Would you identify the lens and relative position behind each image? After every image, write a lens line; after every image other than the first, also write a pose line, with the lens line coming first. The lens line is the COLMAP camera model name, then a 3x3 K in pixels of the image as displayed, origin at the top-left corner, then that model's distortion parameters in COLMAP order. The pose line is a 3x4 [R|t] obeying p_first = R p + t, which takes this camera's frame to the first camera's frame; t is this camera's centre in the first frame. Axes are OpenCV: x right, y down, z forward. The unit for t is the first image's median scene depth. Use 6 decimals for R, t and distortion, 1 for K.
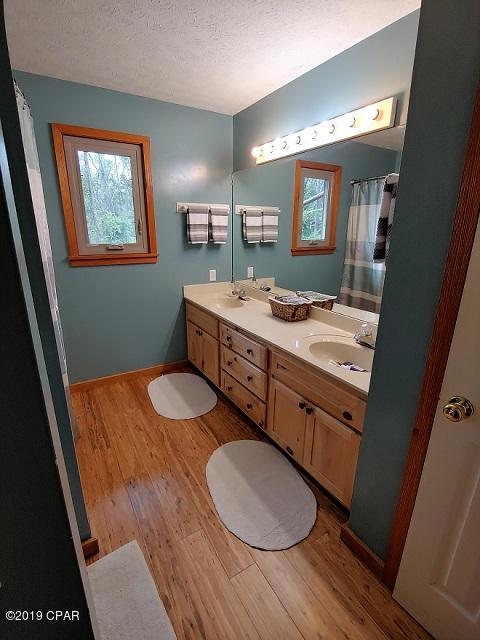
lens RADIAL K [[305.1, 0, 241.1], [0, 305.1, 320.0], [0, 0, 1]] dist [-0.014956, -0.001513]
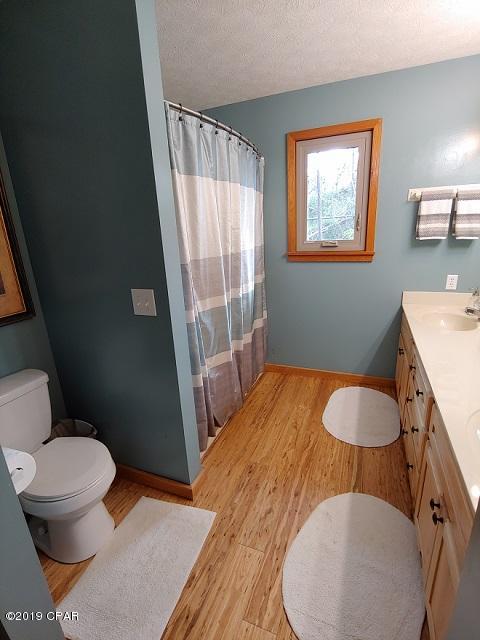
lens RADIAL K [[305.1, 0, 242.5], [0, 305.1, 319.6], [0, 0, 1]] dist [-0.014956, -0.001513]
pose [[0.597981, 0.191300, -0.778346, 0.239202], [-0.181259, 0.978218, 0.101167, -0.048912], [0.780746, 0.080587, 0.619631, 0.187970]]
